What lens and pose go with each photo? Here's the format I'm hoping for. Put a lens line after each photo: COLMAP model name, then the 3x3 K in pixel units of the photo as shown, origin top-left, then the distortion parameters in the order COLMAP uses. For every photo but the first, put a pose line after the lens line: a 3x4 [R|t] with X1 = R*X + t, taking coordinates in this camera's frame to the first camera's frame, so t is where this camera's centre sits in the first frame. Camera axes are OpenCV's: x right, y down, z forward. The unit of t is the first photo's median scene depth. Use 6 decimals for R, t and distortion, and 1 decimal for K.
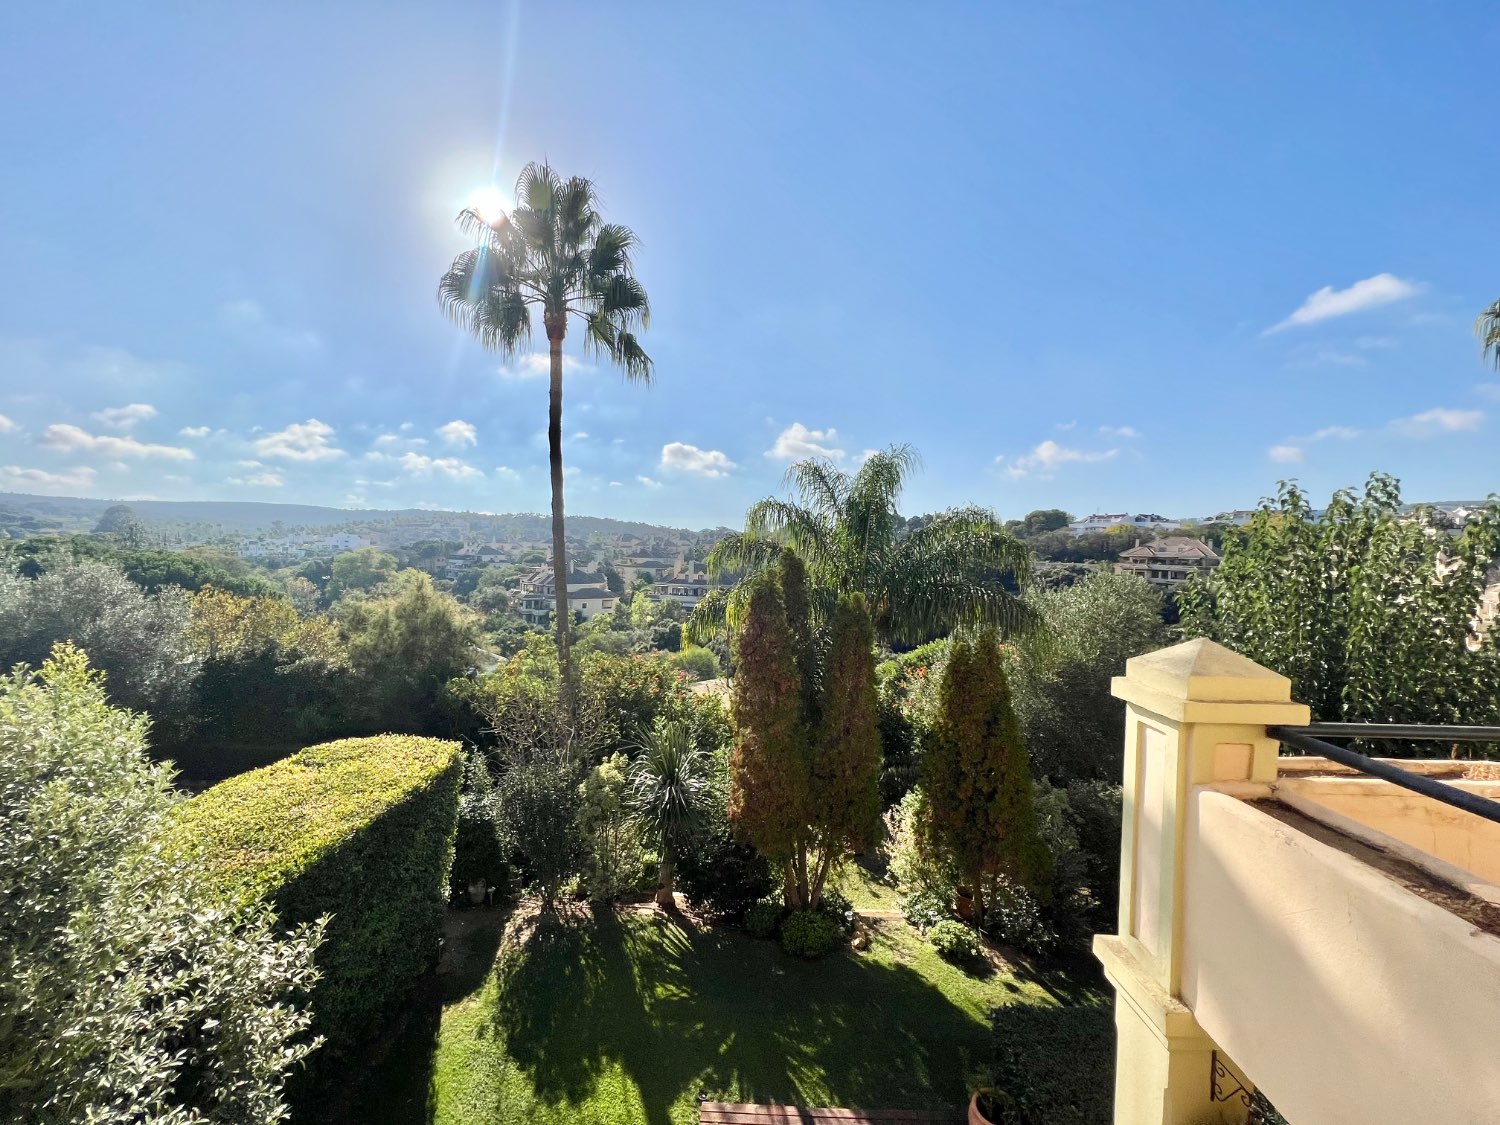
lens RADIAL K [[598.5, 0, 750.1], [0, 598.5, 561.4], [0, 0, 1]] dist [-0.004458, 0.000721]
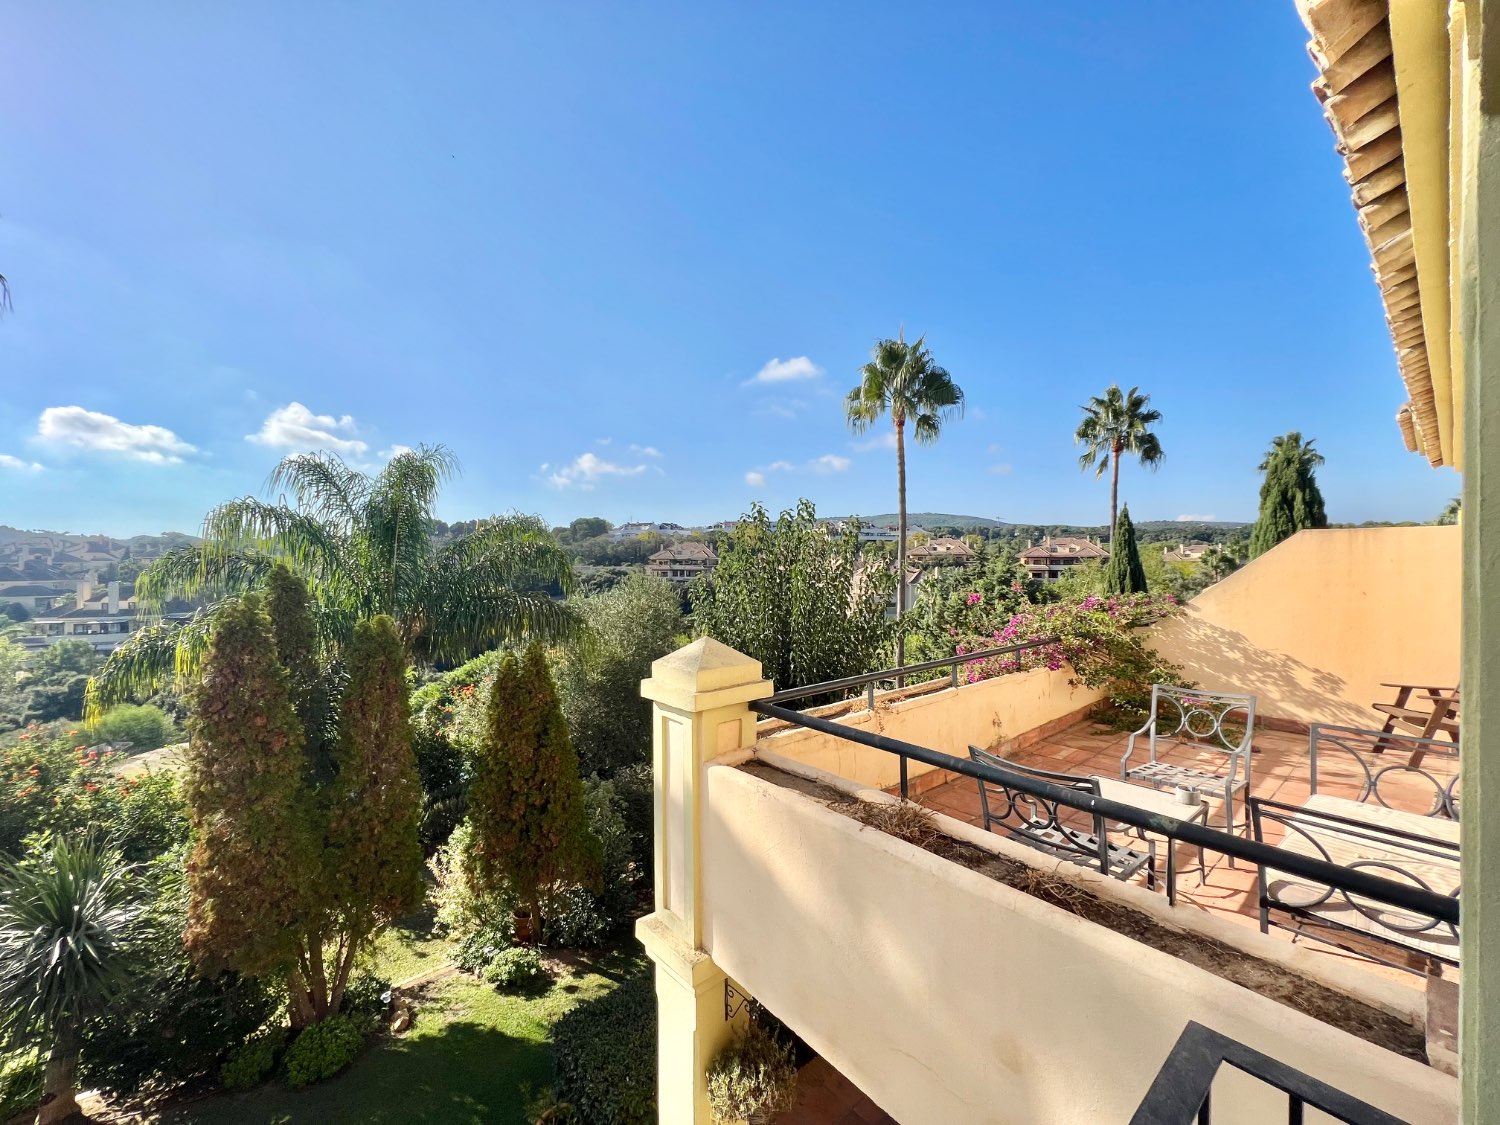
lens RADIAL K [[598.5, 0, 749.4], [0, 598.5, 561.6], [0, 0, 1]] dist [-0.004458, 0.000721]
pose [[0.751689, -0.028789, 0.658889, 0.011796], [0.035580, 0.999362, 0.003075, -0.006665], [-0.658557, 0.021132, 0.752234, 0.011658]]
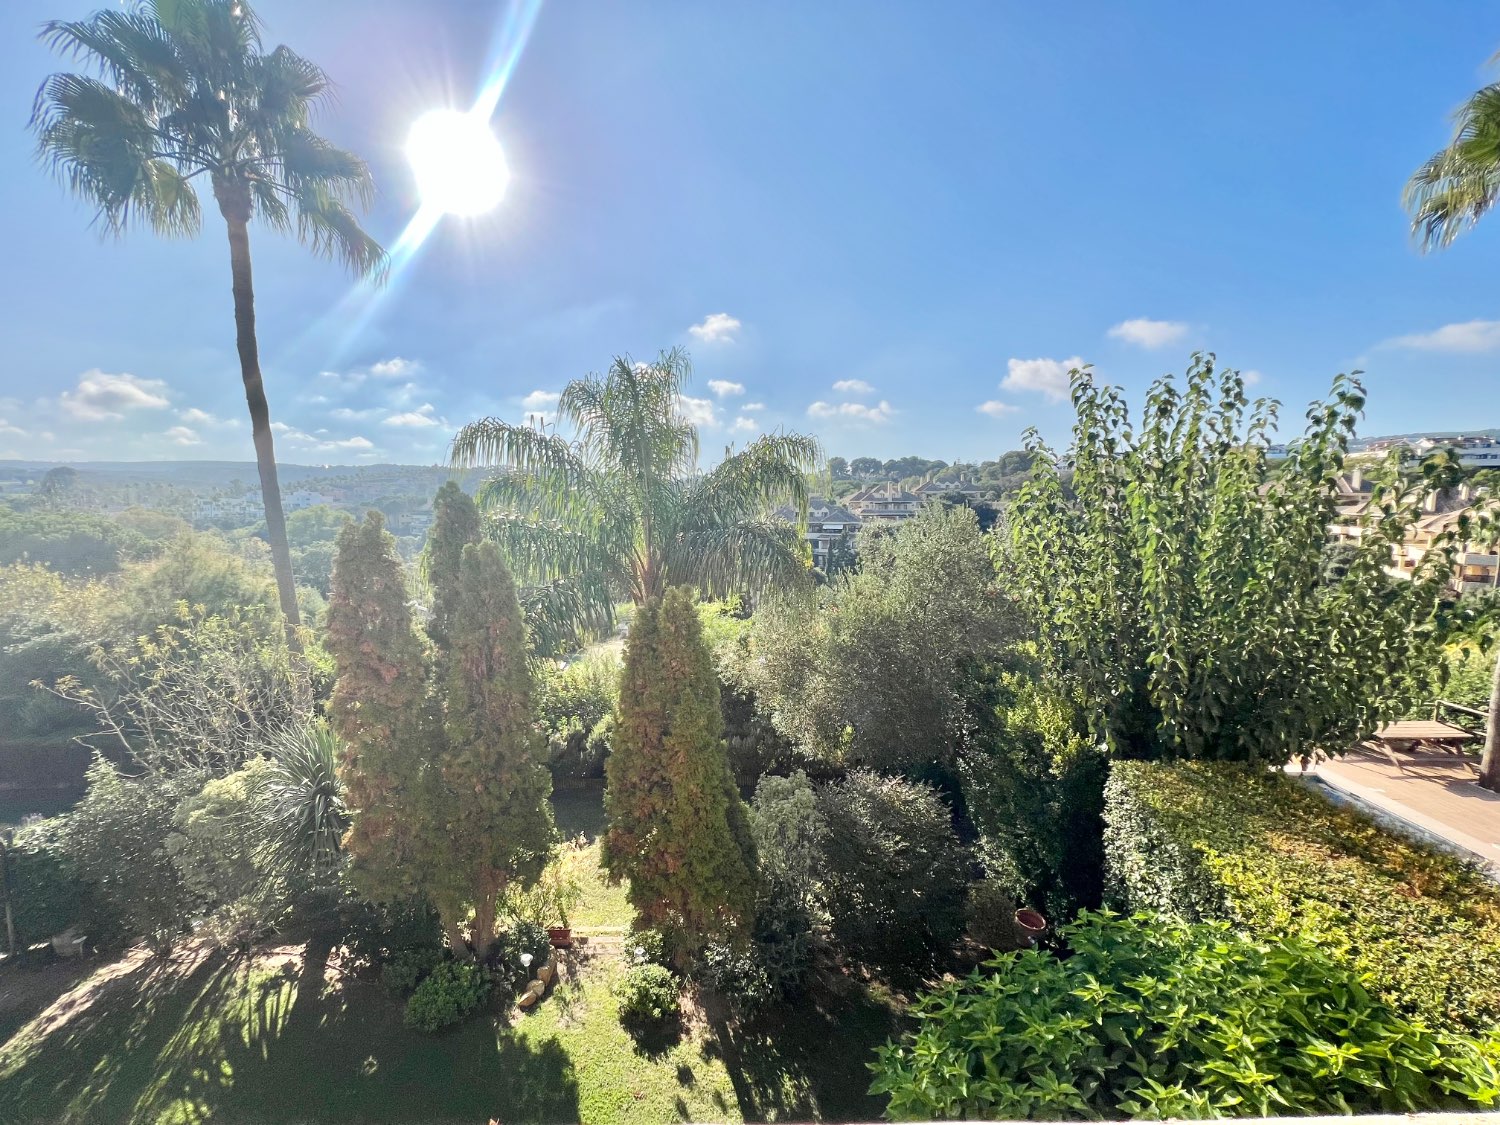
lens RADIAL K [[598.5, 0, 751.6], [0, 598.5, 559.4], [0, 0, 1]] dist [-0.004458, 0.000721]
pose [[0.999221, -0.027109, 0.028678, 0.390053], [0.024626, 0.996189, 0.083670, 0.017410], [-0.030837, -0.082899, 0.996081, 0.231748]]
